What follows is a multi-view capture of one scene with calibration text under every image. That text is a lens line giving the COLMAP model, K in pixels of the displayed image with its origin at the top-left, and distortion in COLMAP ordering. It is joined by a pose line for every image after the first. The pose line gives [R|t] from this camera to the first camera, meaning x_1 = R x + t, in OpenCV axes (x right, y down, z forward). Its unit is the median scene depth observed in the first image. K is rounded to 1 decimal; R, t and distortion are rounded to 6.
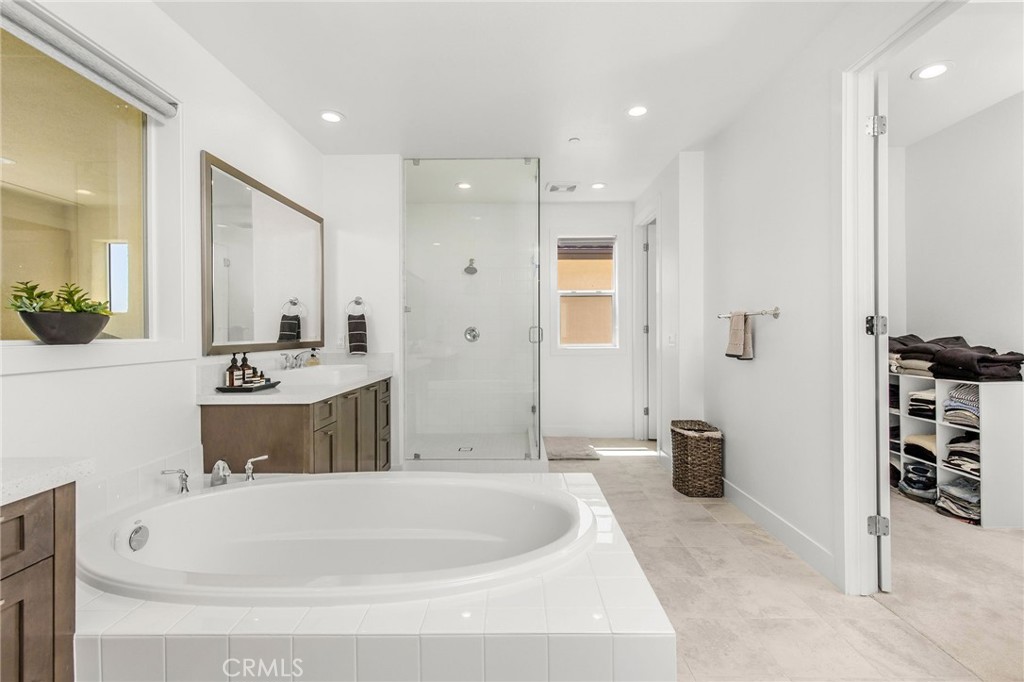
lens RADIAL K [[466.8, 0, 507.6], [0, 466.8, 333.5], [0, 0, 1]] dist [0.011391, 0.001852]
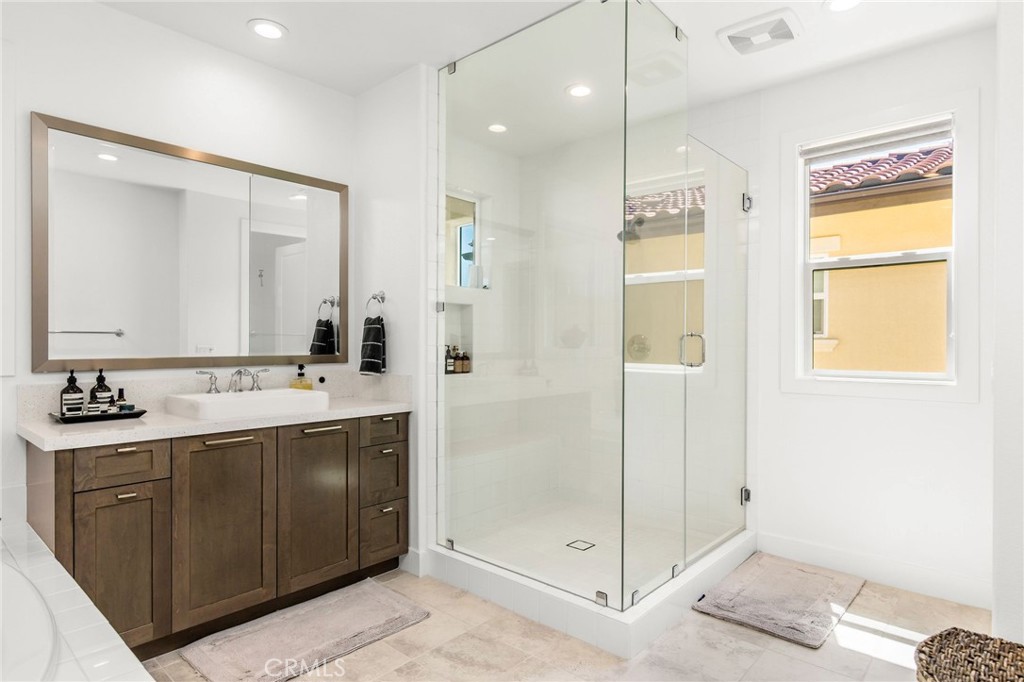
lens RADIAL K [[583.9, 0, 510.1], [0, 583.9, 341.9], [0, 0, 1]] dist [-0.006578, -0.000178]
pose [[0.744319, 0.010960, -0.667734, 0.422754], [-0.007201, 0.999939, 0.008385, -0.013552], [0.667785, -0.001433, 0.744353, 0.528832]]
